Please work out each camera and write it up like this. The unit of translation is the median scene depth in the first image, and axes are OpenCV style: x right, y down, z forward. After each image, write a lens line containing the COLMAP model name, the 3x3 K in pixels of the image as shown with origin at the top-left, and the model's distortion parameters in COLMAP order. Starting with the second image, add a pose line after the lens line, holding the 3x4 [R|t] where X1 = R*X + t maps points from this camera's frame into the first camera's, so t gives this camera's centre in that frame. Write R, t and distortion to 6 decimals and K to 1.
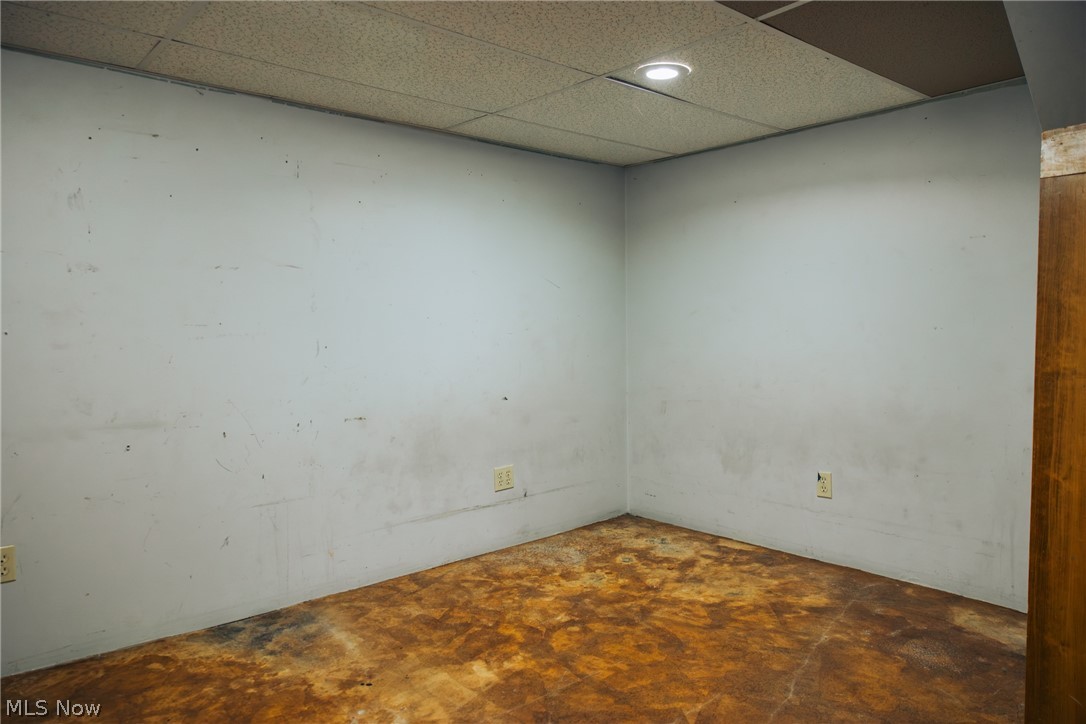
lens RADIAL K [[722.4, 0, 542.0], [0, 722.4, 358.6], [0, 0, 1]] dist [0.001091, 0.003185]
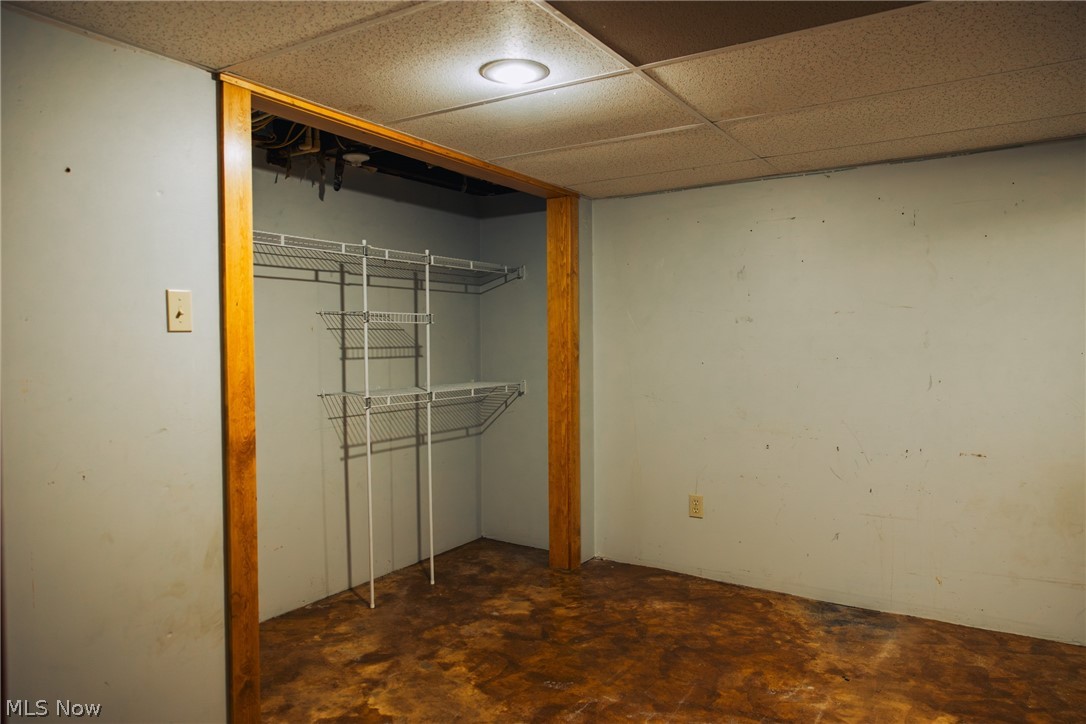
lens RADIAL K [[722.4, 0, 541.7], [0, 722.4, 362.3], [0, 0, 1]] dist [0.001091, 0.003185]
pose [[0.295053, 0.026612, -0.955110, 0.595997], [-0.042805, 0.998977, 0.014610, -0.038744], [0.954522, 0.036573, 0.295890, 0.158540]]
